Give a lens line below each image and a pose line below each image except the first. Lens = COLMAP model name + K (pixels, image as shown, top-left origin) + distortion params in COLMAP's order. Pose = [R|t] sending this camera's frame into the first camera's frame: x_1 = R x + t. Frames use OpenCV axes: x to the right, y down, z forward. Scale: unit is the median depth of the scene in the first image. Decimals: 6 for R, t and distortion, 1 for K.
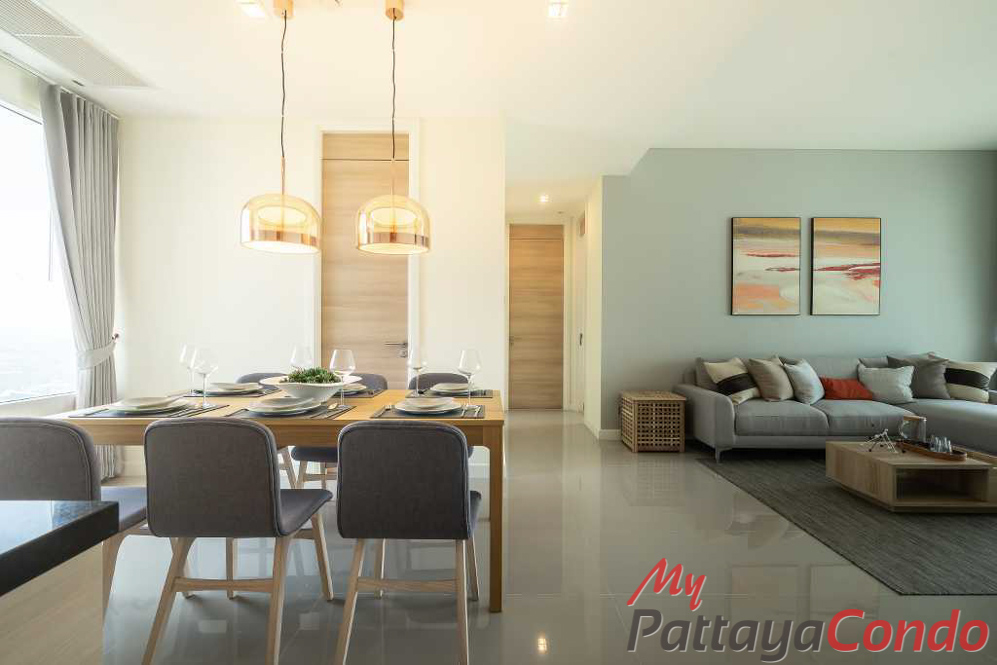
lens RADIAL K [[463.8, 0, 501.4], [0, 463.8, 334.6], [0, 0, 1]] dist [-0.001316, 0.000176]
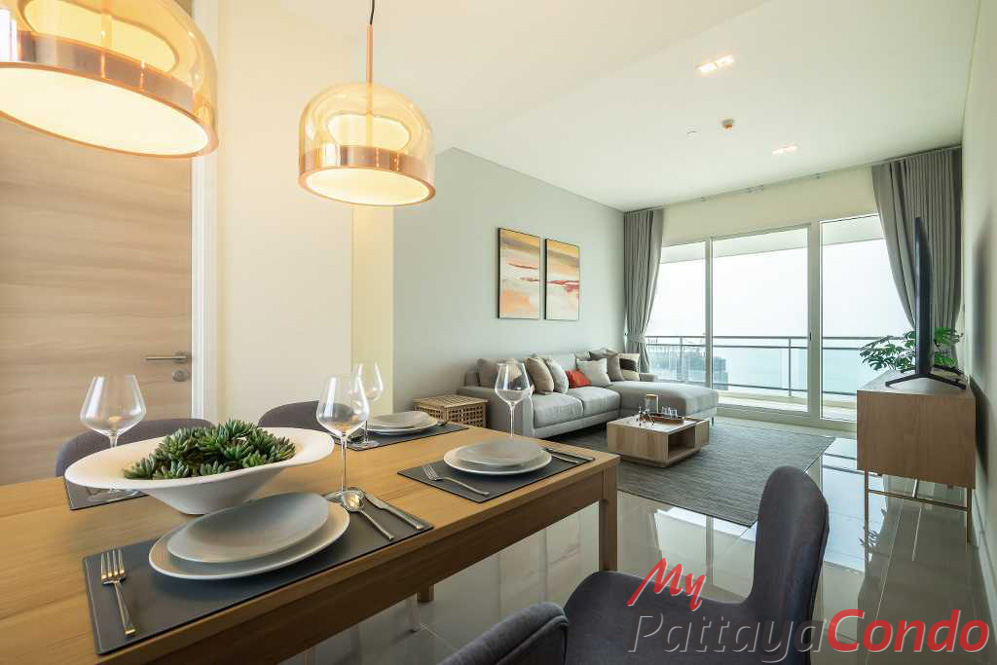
lens RADIAL K [[463.8, 0, 500.6], [0, 463.8, 328.8], [0, 0, 1]] dist [-0.001316, 0.000176]
pose [[0.684010, 0.004166, 0.729461, -0.317417], [0.003235, 0.999957, -0.008745, -0.008109], [-0.729466, 0.008341, 0.683967, 0.286113]]
